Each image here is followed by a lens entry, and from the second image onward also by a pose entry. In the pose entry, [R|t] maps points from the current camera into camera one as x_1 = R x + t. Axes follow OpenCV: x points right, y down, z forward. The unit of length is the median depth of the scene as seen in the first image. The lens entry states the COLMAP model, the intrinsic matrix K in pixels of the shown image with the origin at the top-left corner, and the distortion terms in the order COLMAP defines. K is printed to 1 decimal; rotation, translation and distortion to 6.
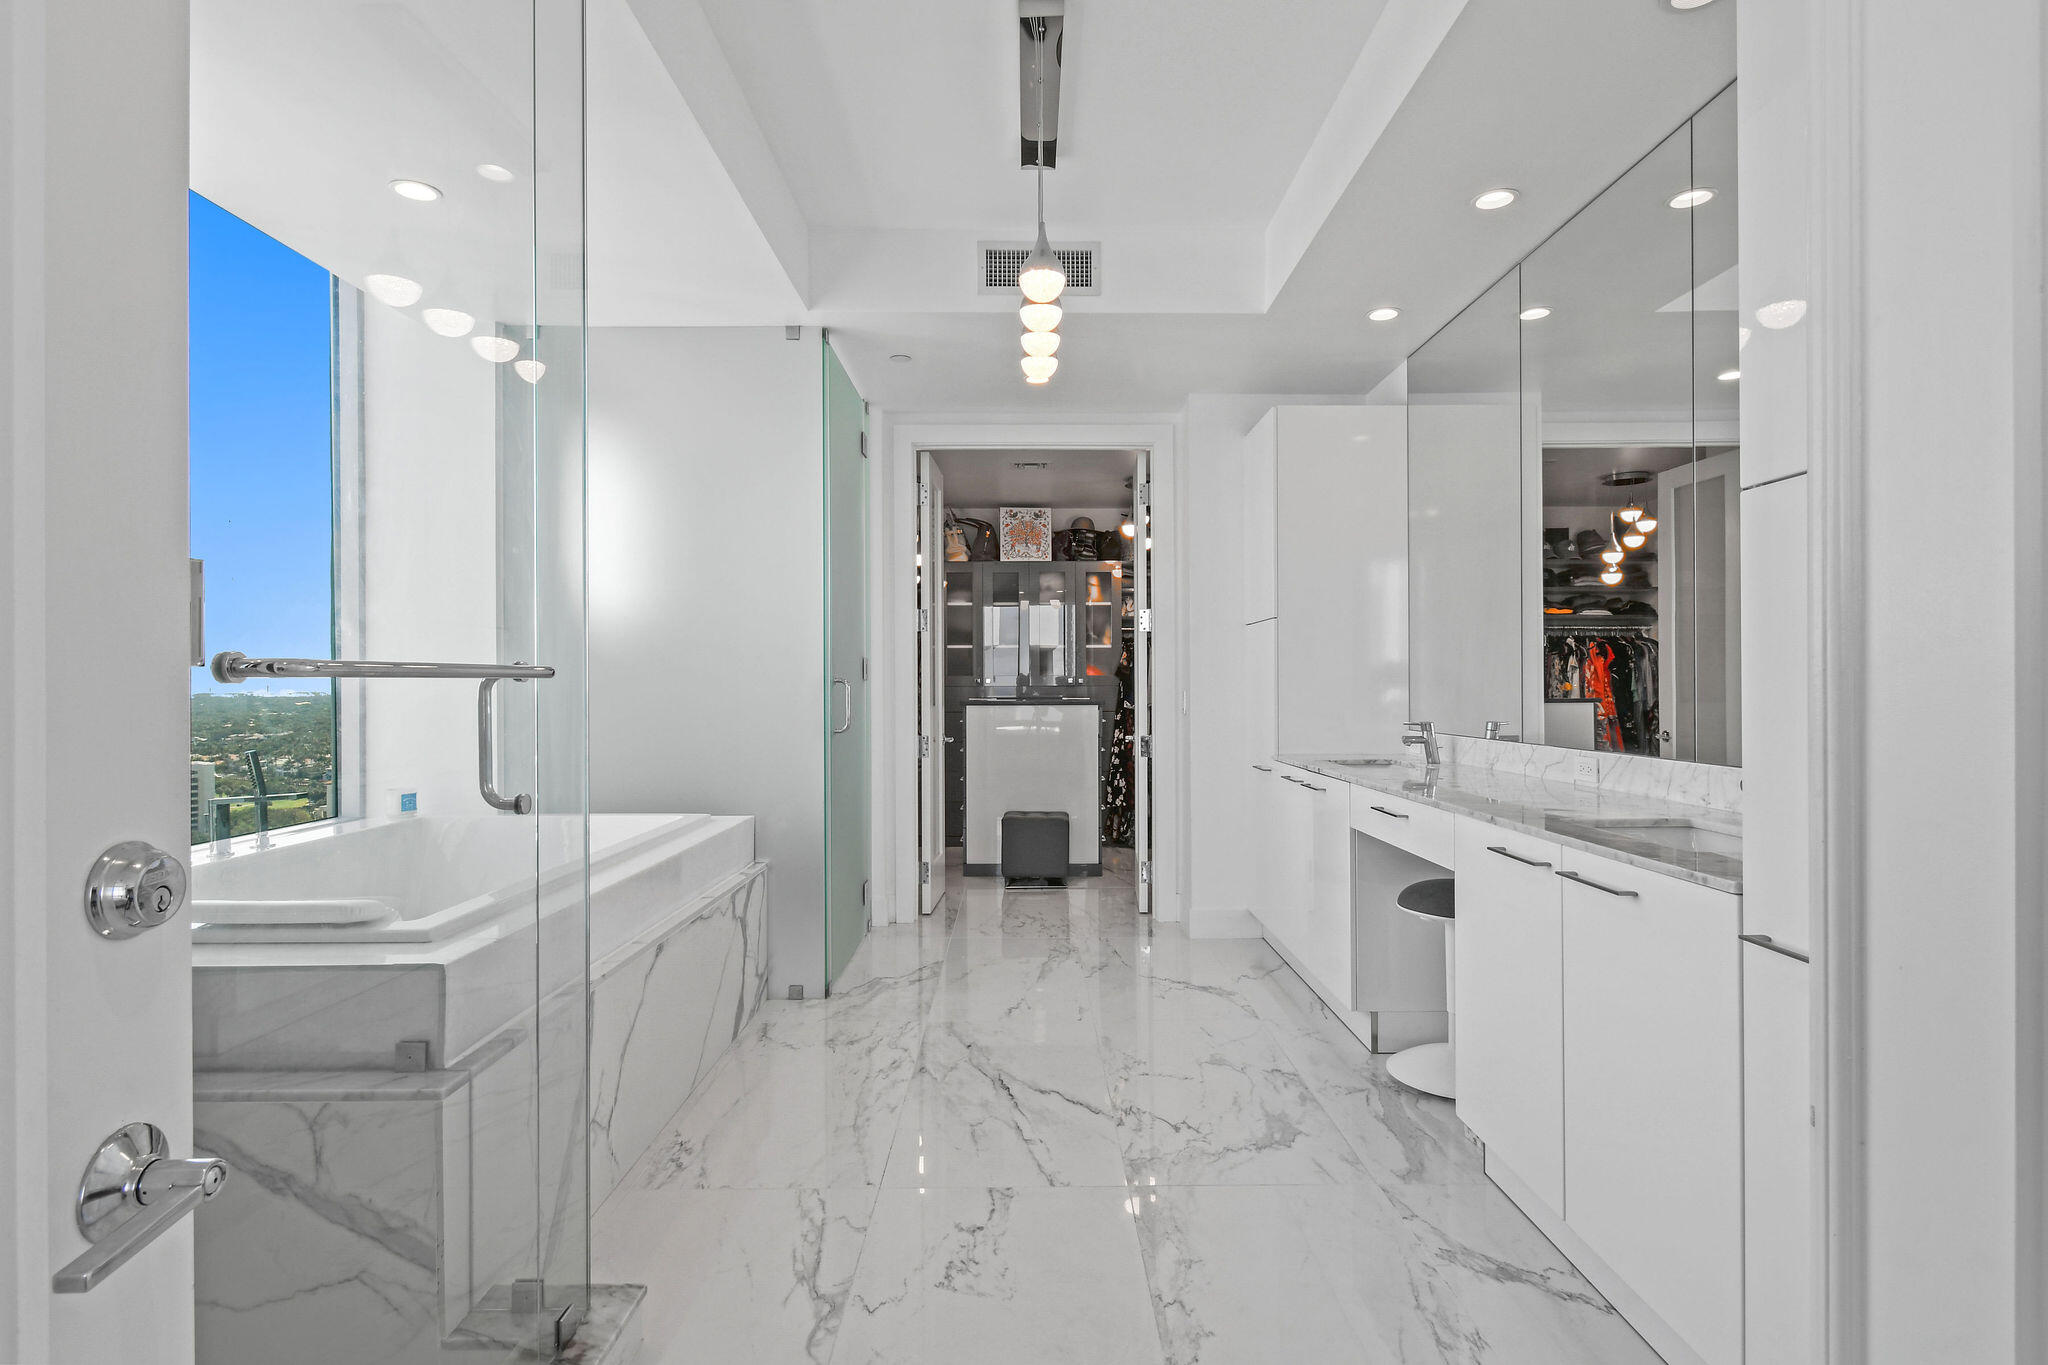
lens RADIAL K [[1015.2, 0, 1024.0], [0, 1015.2, 682.5], [0, 0, 1]] dist [0.000390, -0.000239]
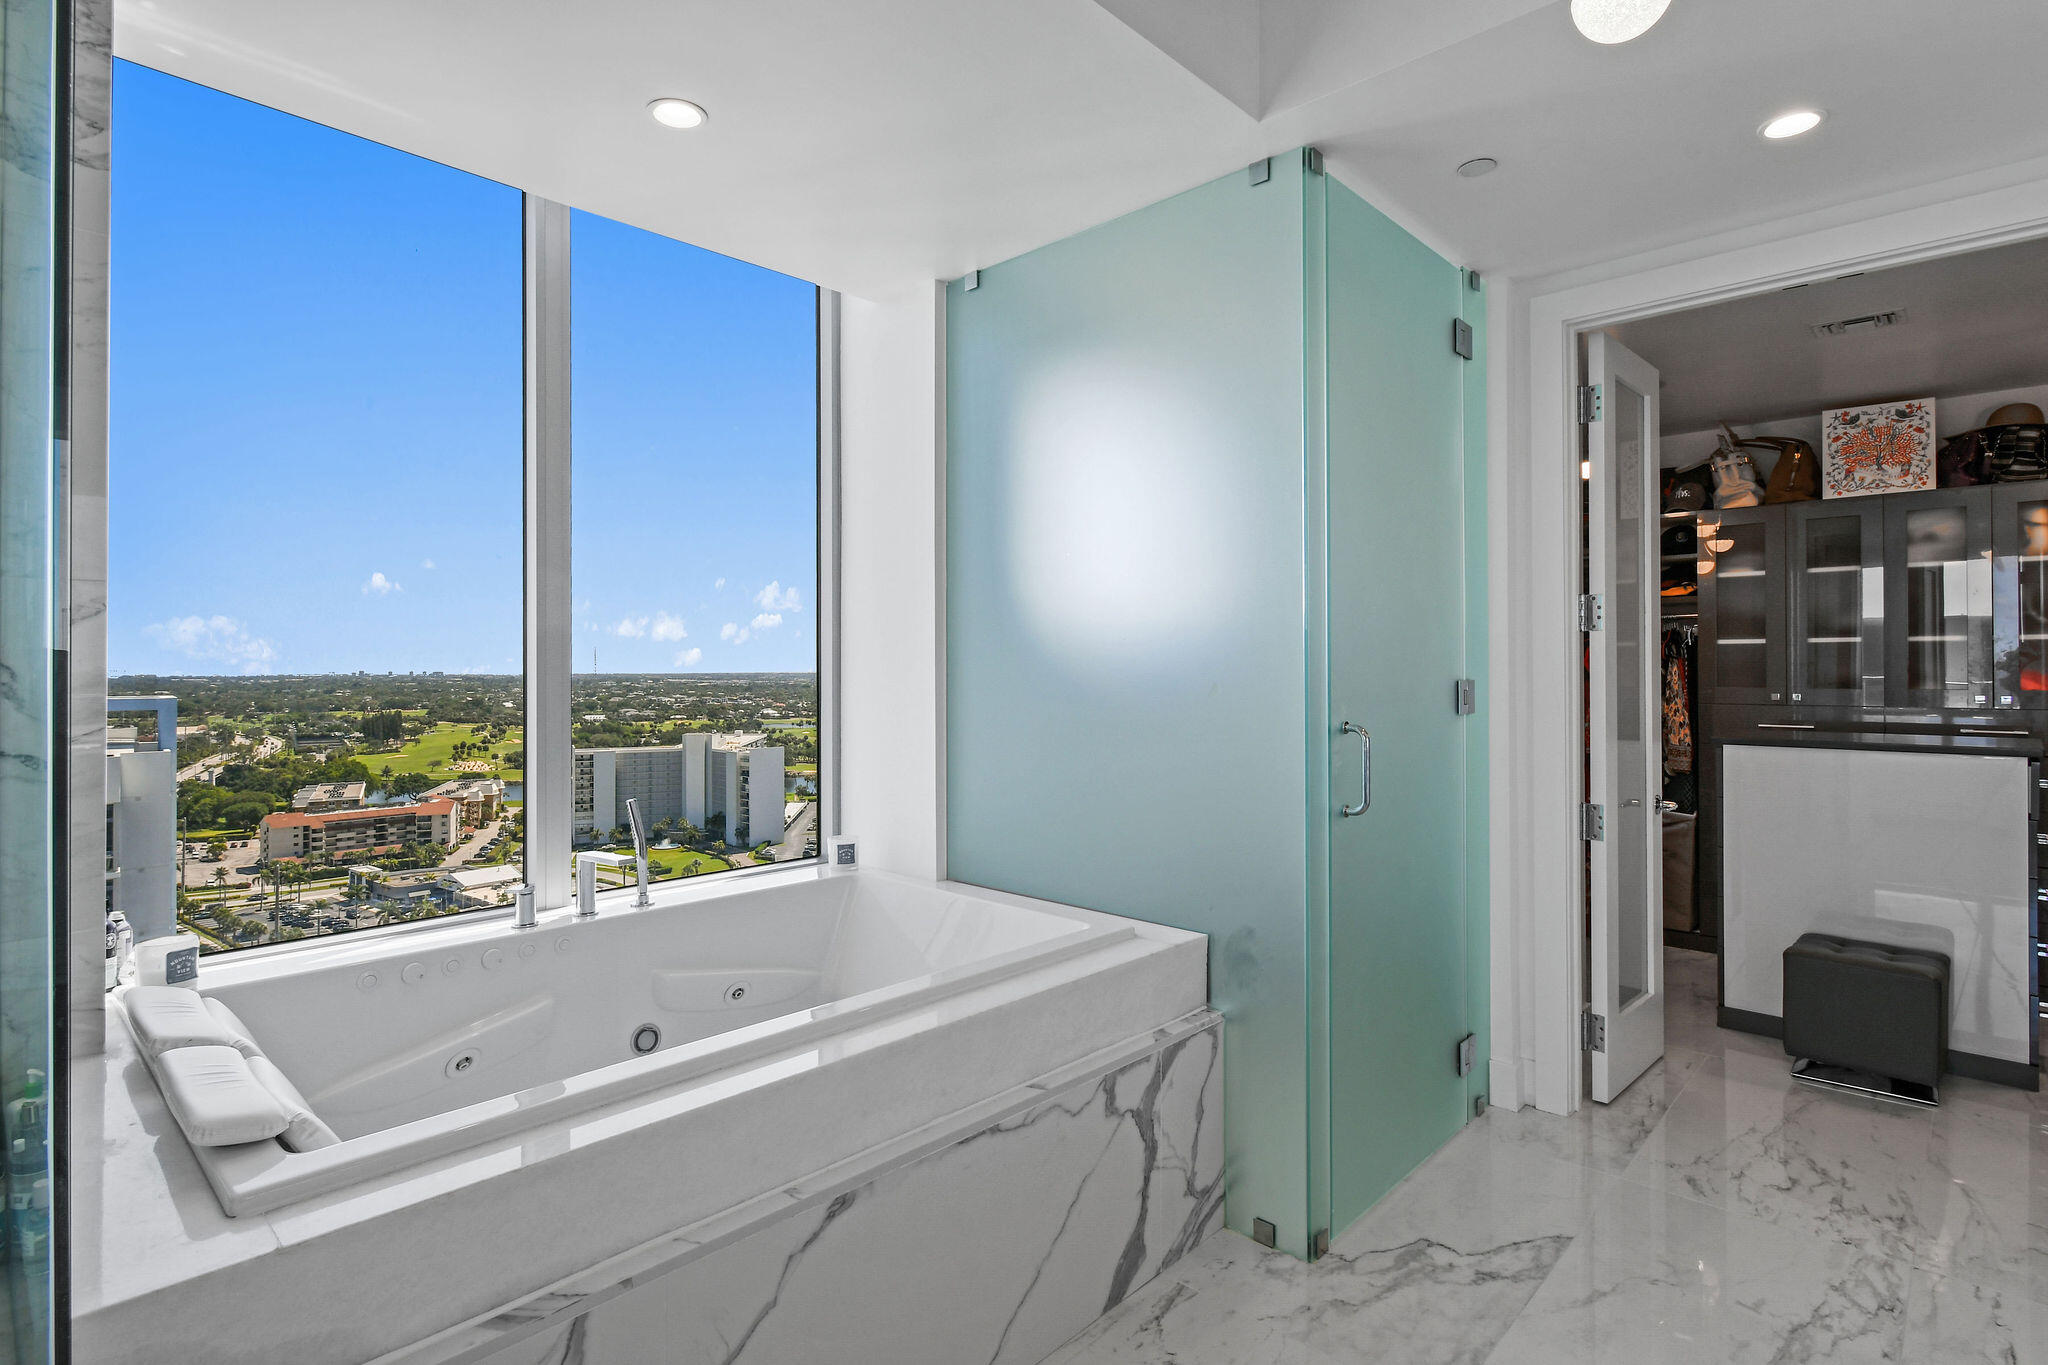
lens RADIAL K [[1024.1, 0, 1022.0], [0, 1024.1, 660.4], [0, 0, 1]] dist [0.001523, -0.001203]
pose [[0.725629, -0.003344, -0.688078, 0.075584], [0.000914, 0.999992, -0.003896, -0.031731], [0.688086, 0.002198, 0.725626, 0.337311]]
